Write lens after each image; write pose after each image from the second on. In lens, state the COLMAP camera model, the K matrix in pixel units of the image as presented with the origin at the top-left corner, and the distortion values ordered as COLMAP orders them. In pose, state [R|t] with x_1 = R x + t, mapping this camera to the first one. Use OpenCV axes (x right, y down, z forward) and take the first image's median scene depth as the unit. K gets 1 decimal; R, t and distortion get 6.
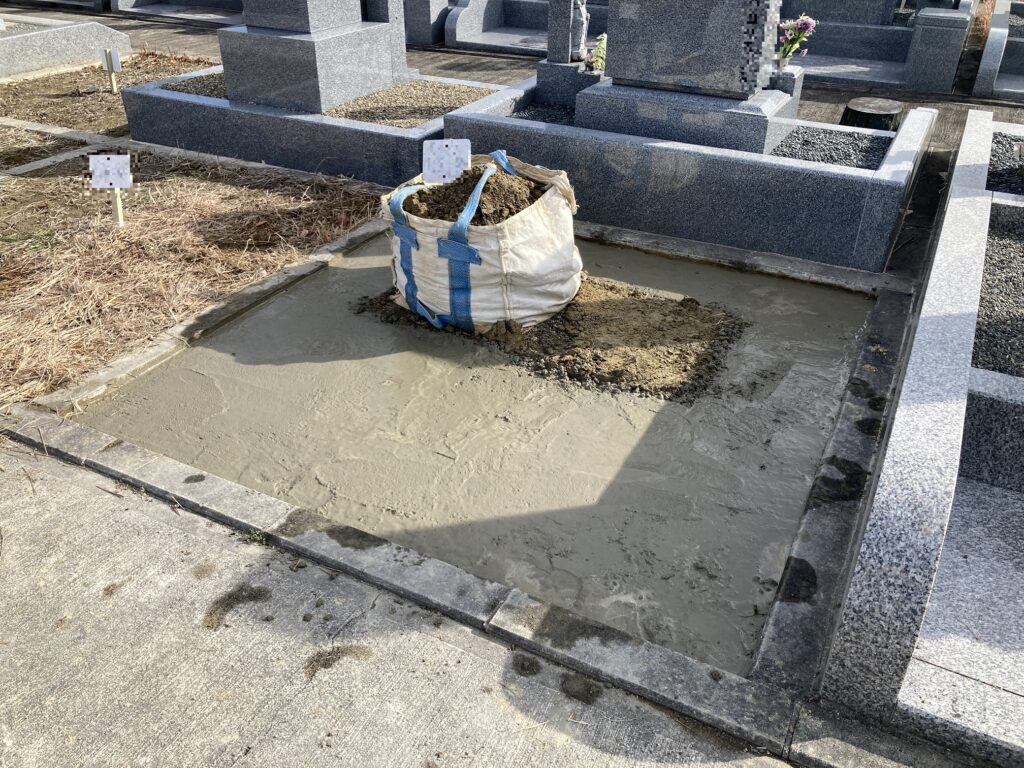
lens RADIAL K [[839.5, 0, 512.0], [0, 839.5, 384.0], [0, 0, 1]] dist [0.000816, 0.005392]
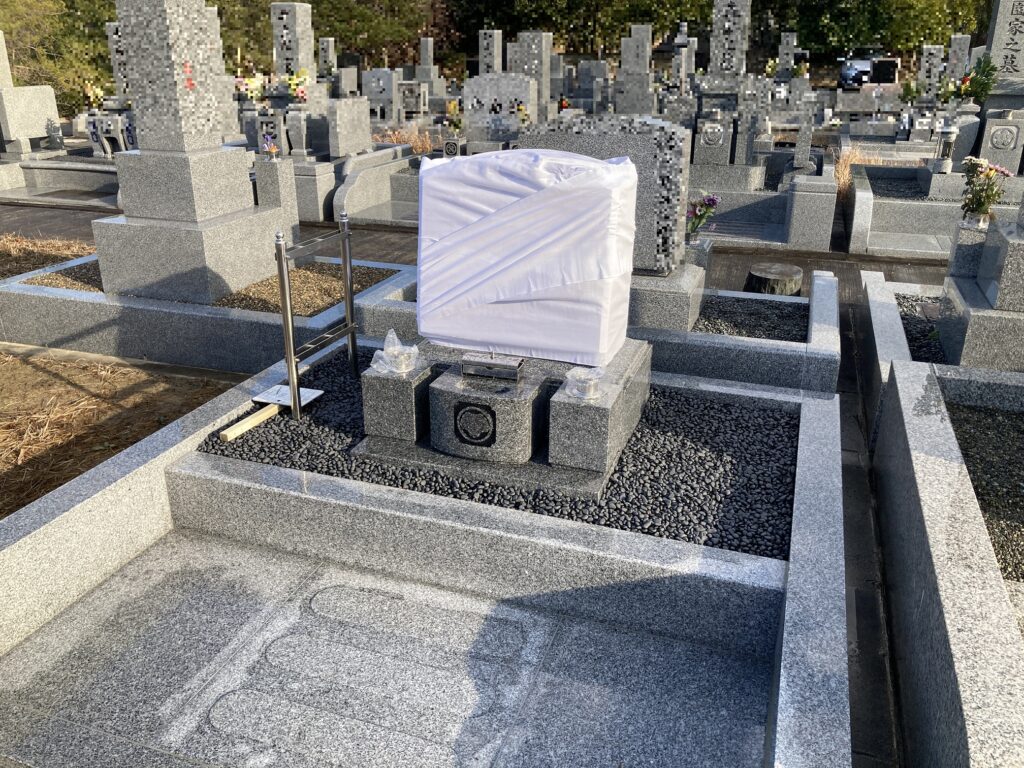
lens RADIAL K [[844.7, 0, 512.0], [0, 844.7, 384.0], [0, 0, 1]] dist [0.010487, 0.005770]
pose [[0.989319, -0.059355, 0.133134, -0.082975], [0.081847, 0.981967, -0.170416, -0.147133], [-0.120618, 0.179492, 0.976337, 0.195707]]
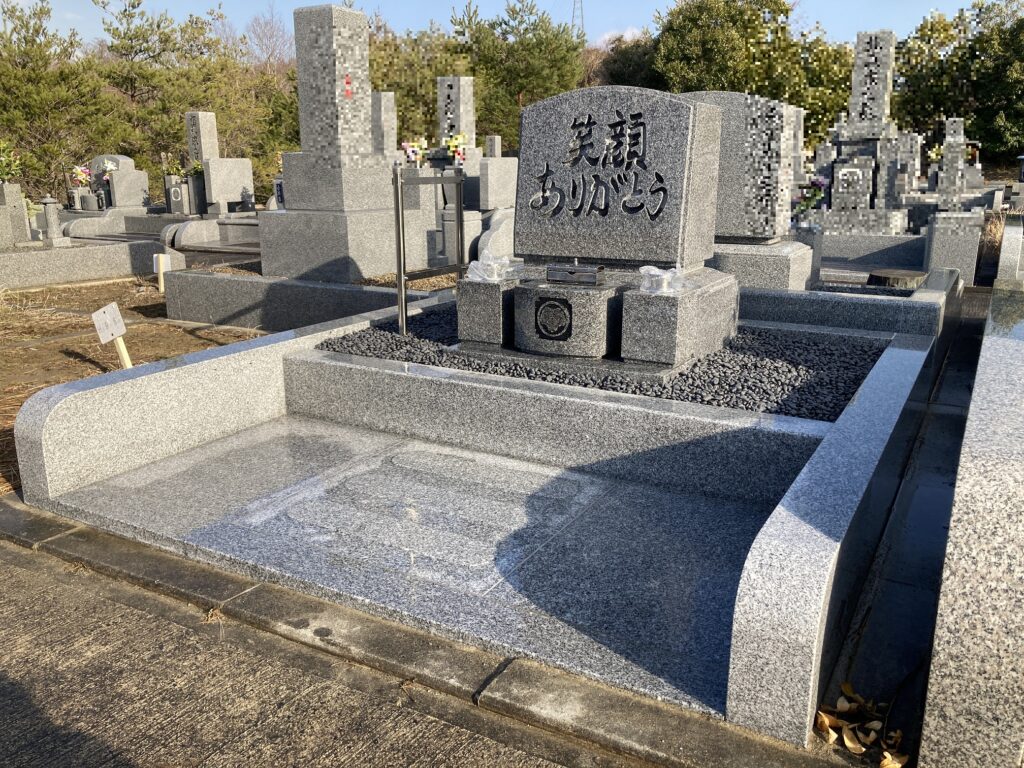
lens RADIAL K [[832.2, 0, 512.0], [0, 832.2, 384.0], [0, 0, 1]] dist [0.089912, -0.142744]
pose [[0.999063, -0.004618, -0.043031, 0.044489], [-0.008291, 0.955447, -0.295047, 0.284398], [0.042477, 0.295128, 0.954513, 0.184720]]
